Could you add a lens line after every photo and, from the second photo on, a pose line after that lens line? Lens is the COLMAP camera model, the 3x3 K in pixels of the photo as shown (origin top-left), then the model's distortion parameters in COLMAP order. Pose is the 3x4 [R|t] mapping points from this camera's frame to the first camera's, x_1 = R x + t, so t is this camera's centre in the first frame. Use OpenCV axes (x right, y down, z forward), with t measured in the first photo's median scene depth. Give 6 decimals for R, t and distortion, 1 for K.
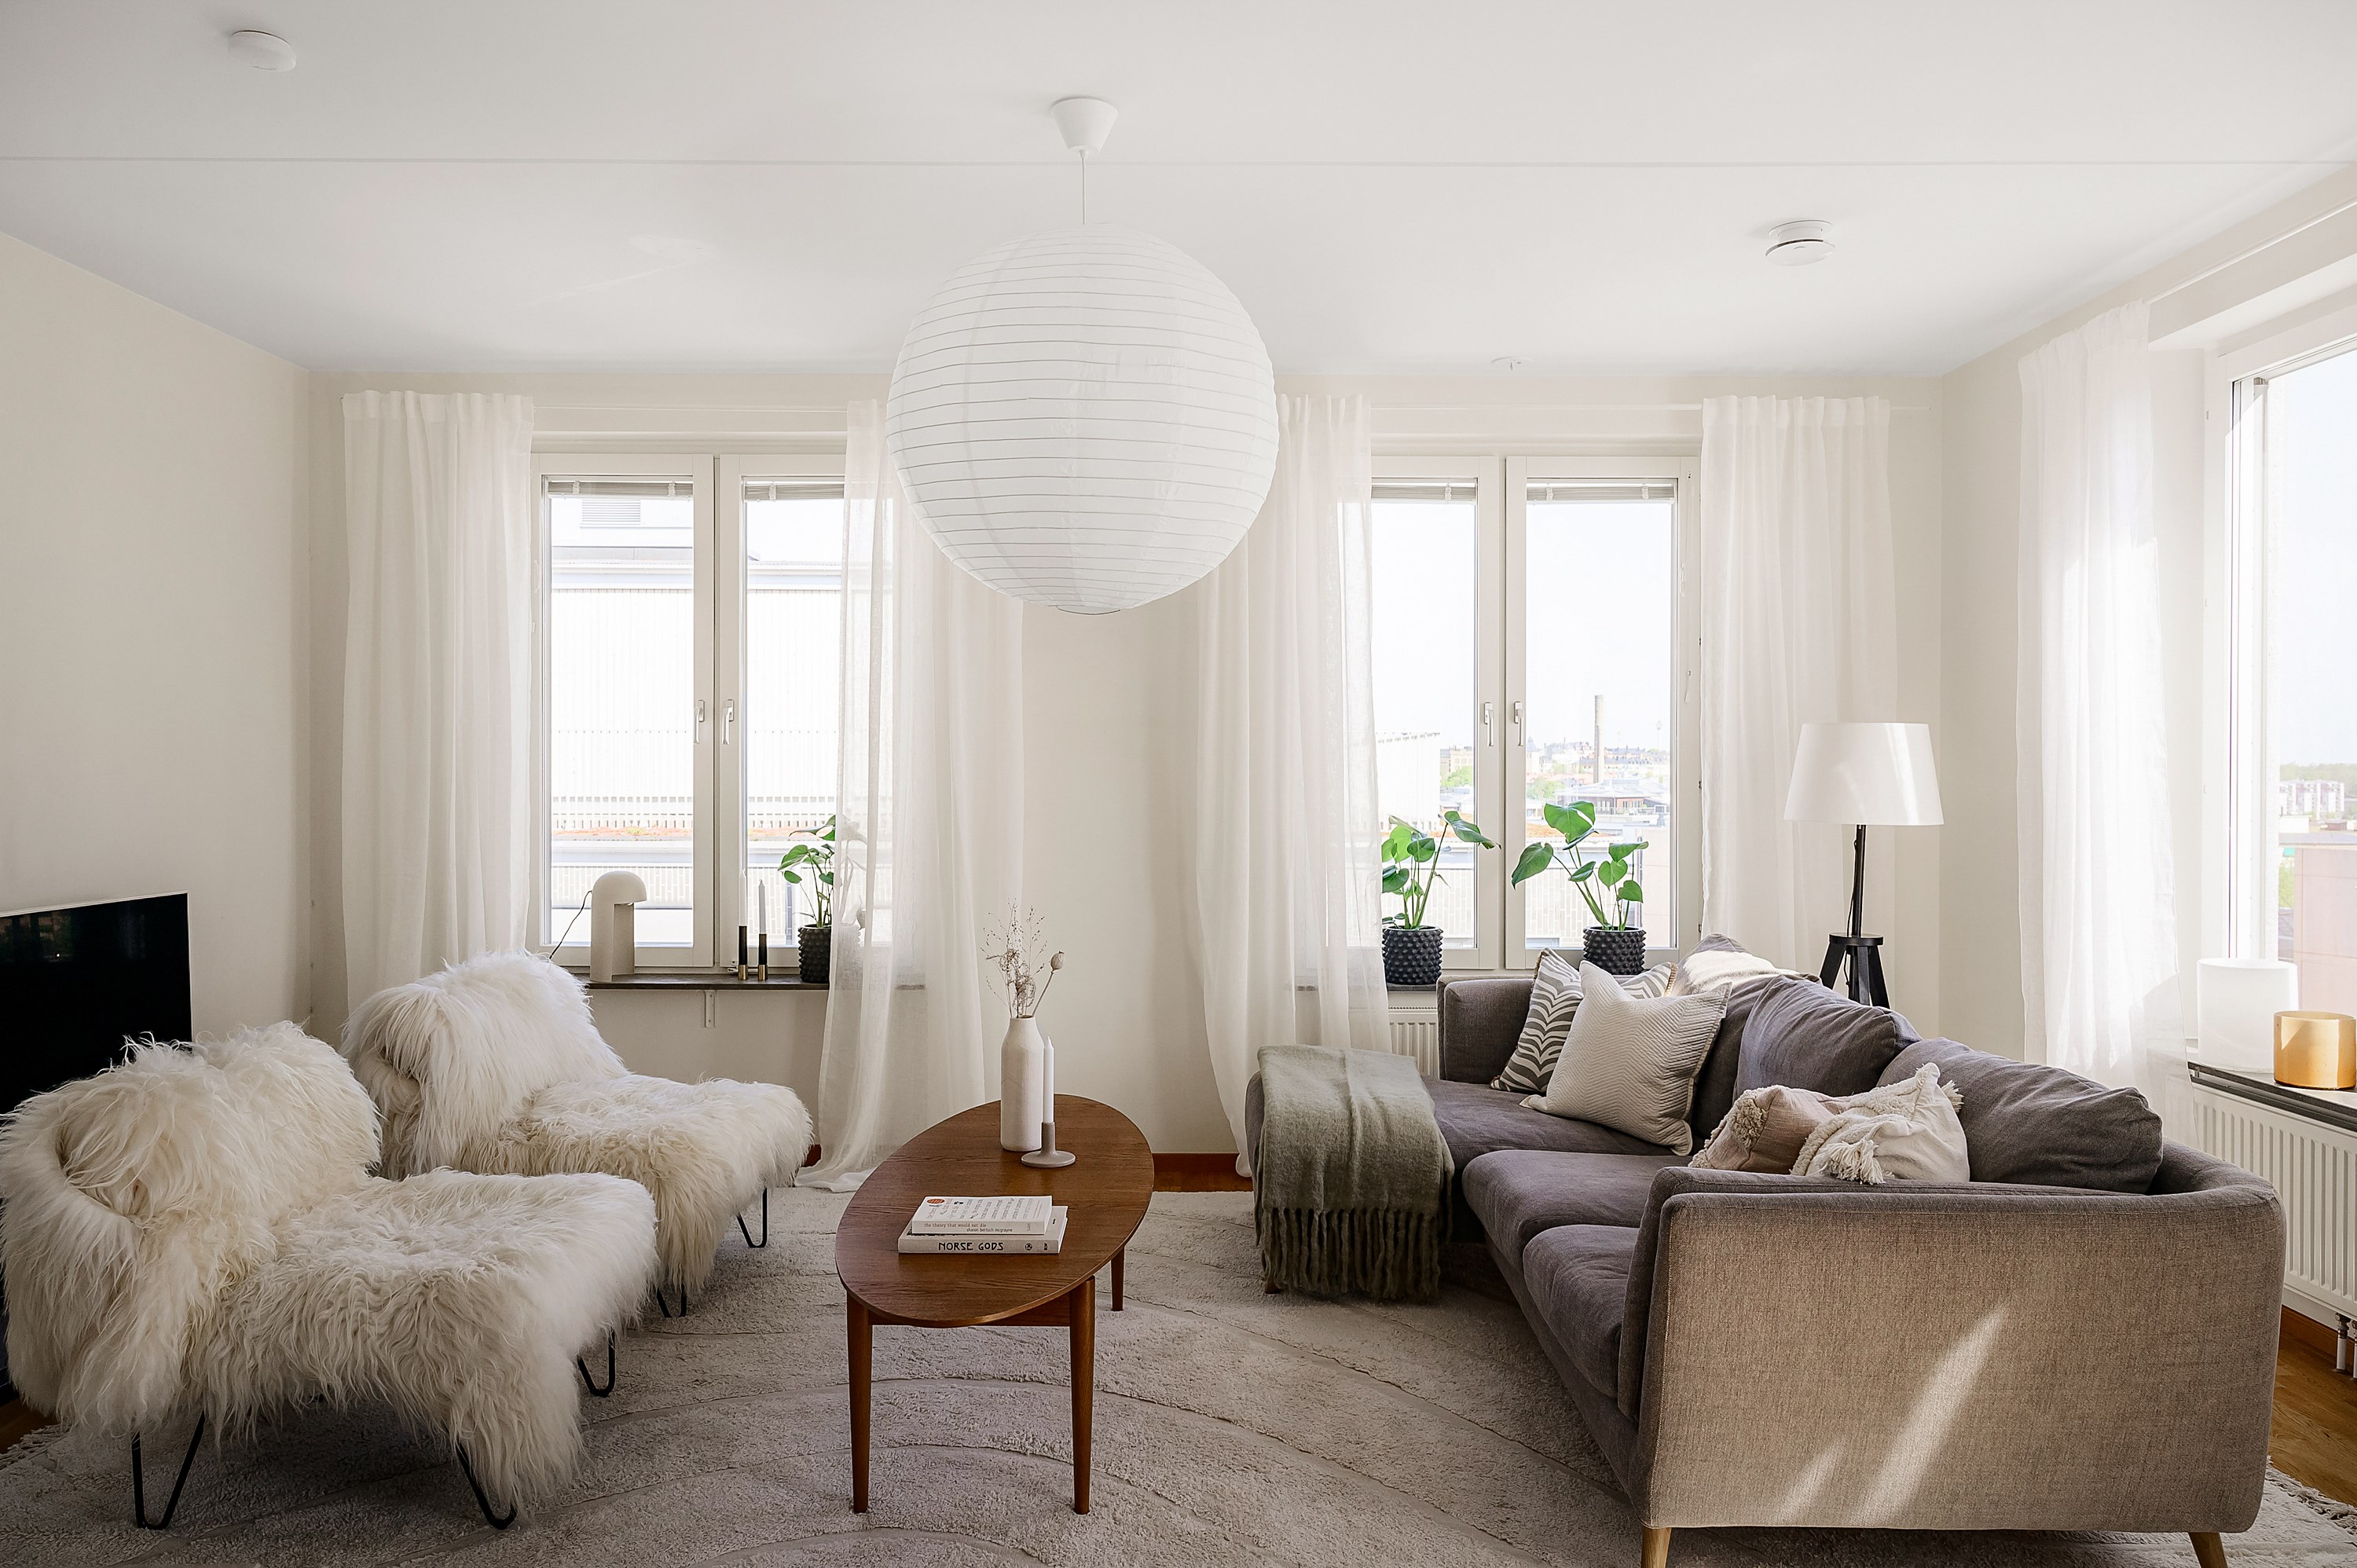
lens RADIAL K [[1589.0, 0, 1178.5], [0, 1589.0, 784.0], [0, 0, 1]] dist [-0.001759, 0.000633]
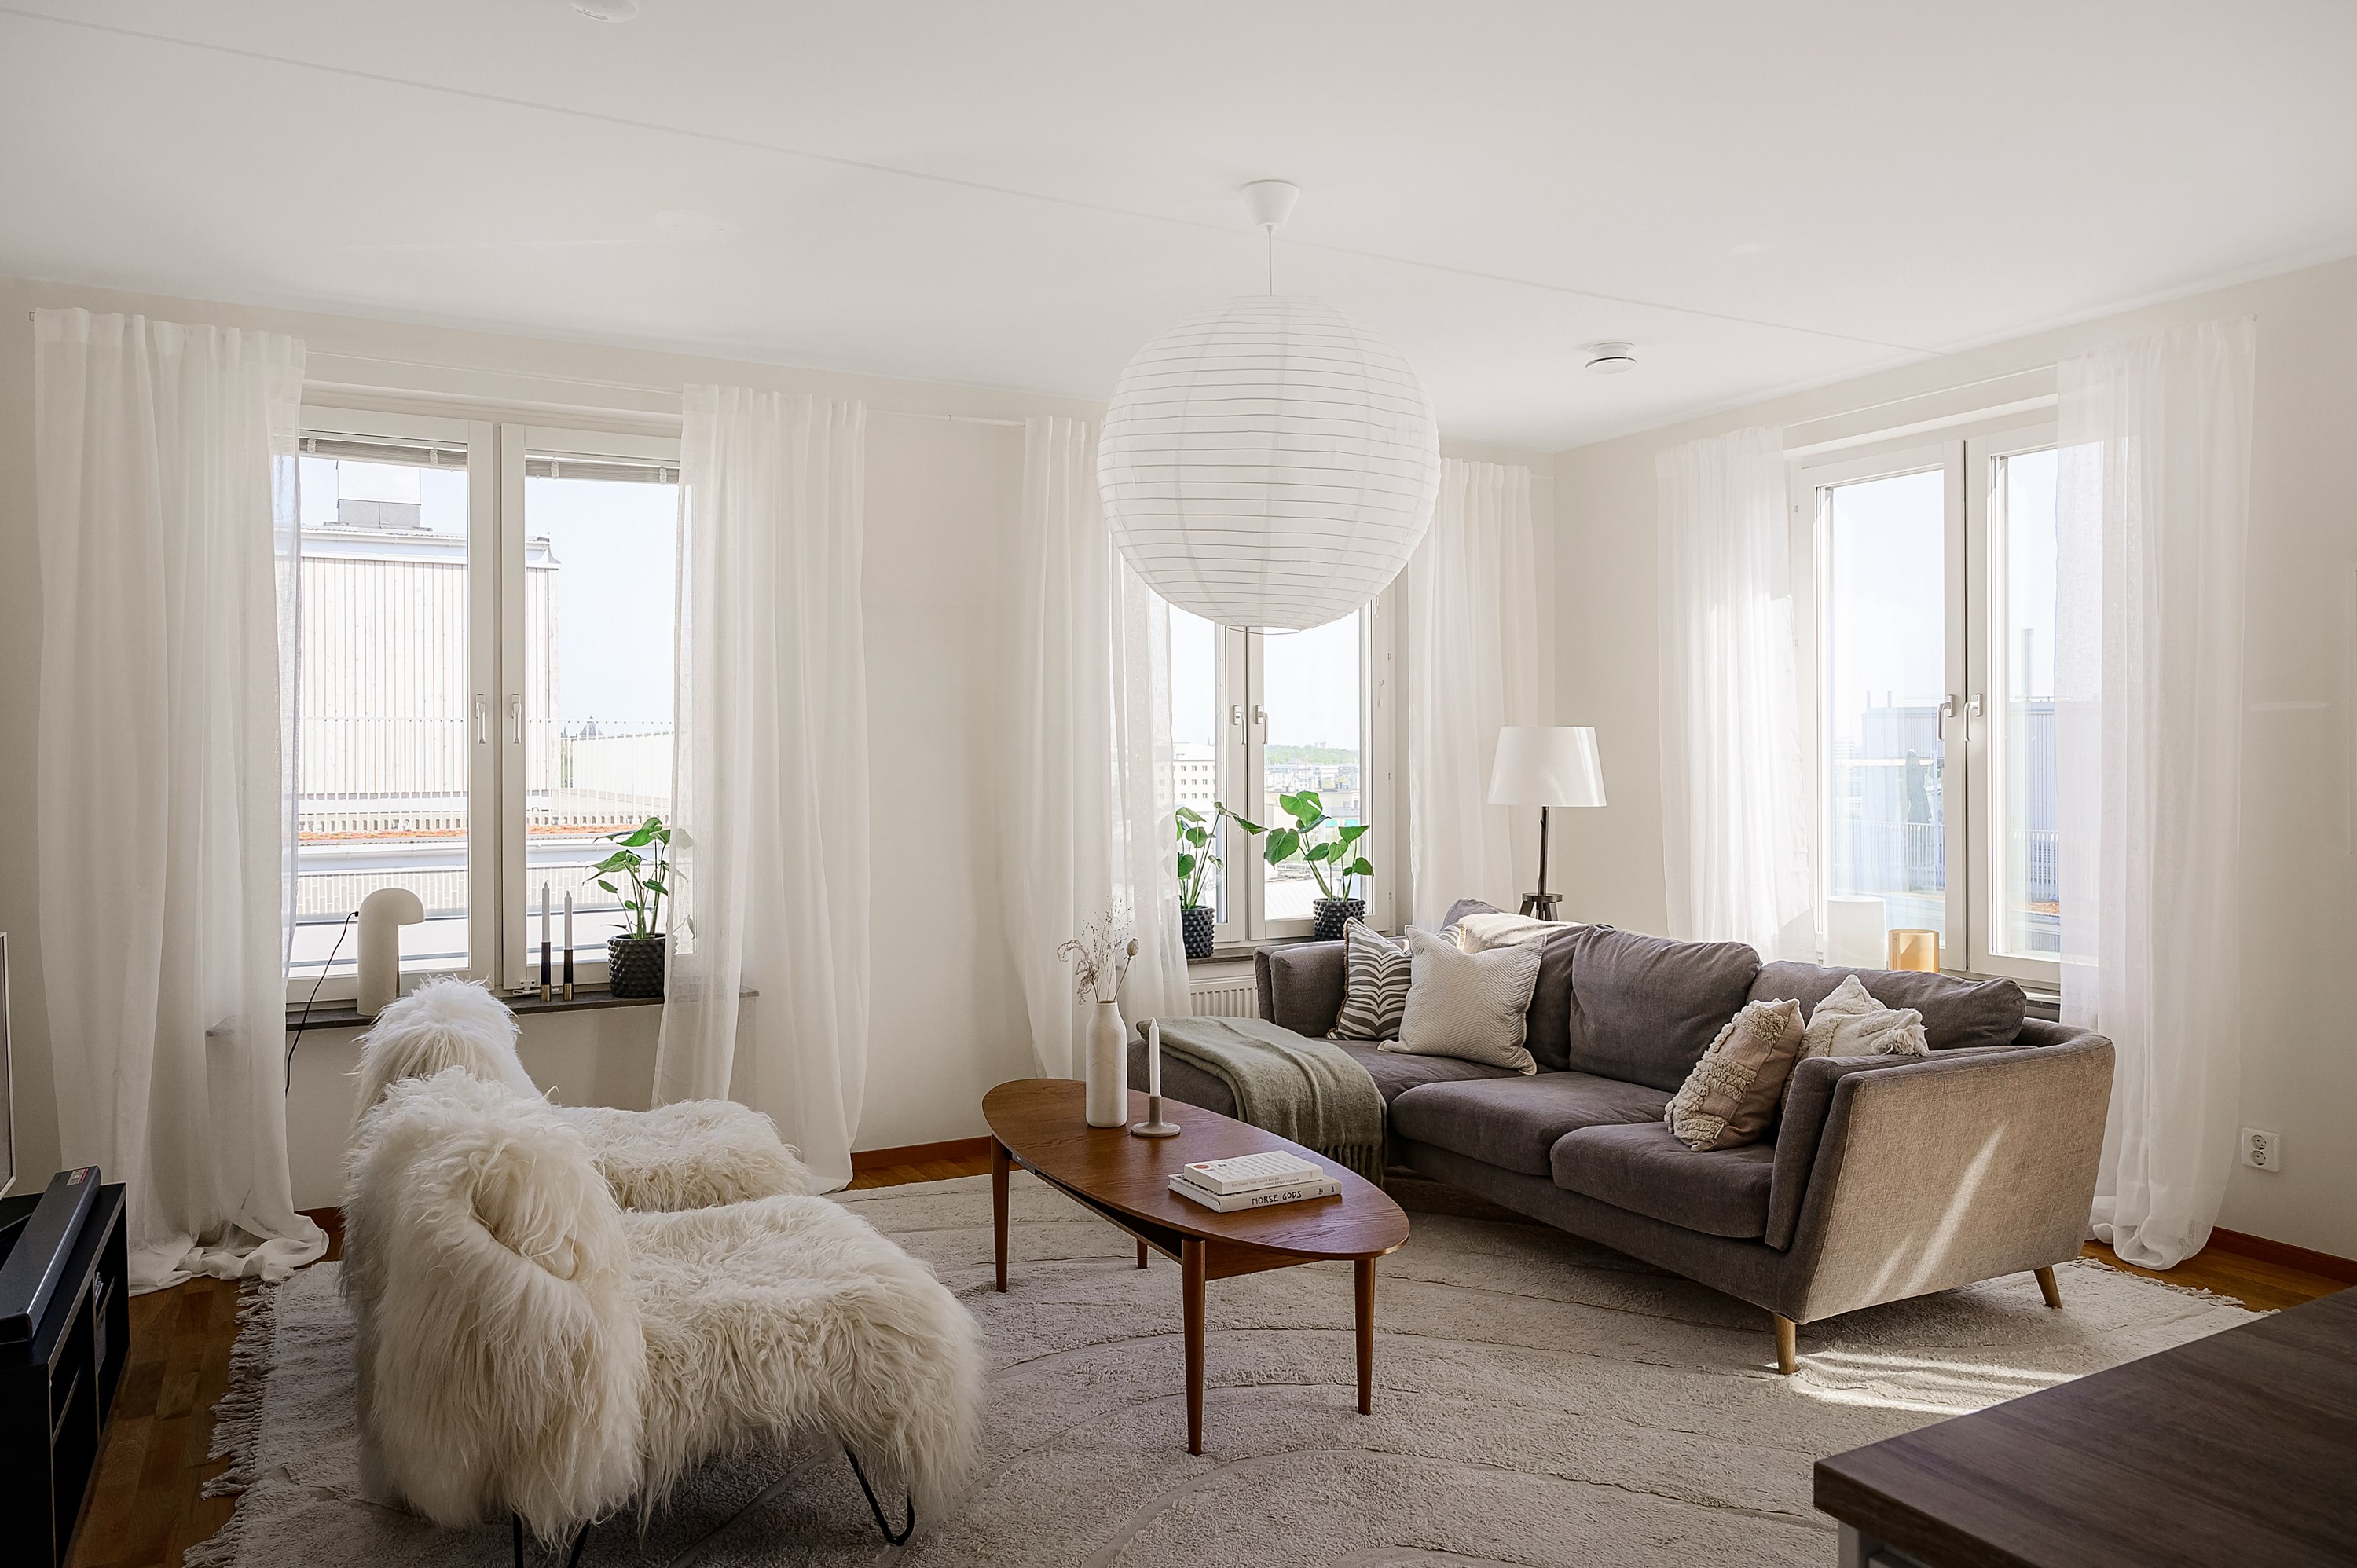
lens RADIAL K [[1596.9, 0, 1182.4], [0, 1596.9, 756.8], [0, 0, 1]] dist [-0.000619, 0.001367]
pose [[0.880297, -0.005631, 0.474390, -0.400561], [0.009787, 0.999932, -0.006291, -0.008241], [-0.474323, 0.010180, 0.880292, 0.017709]]
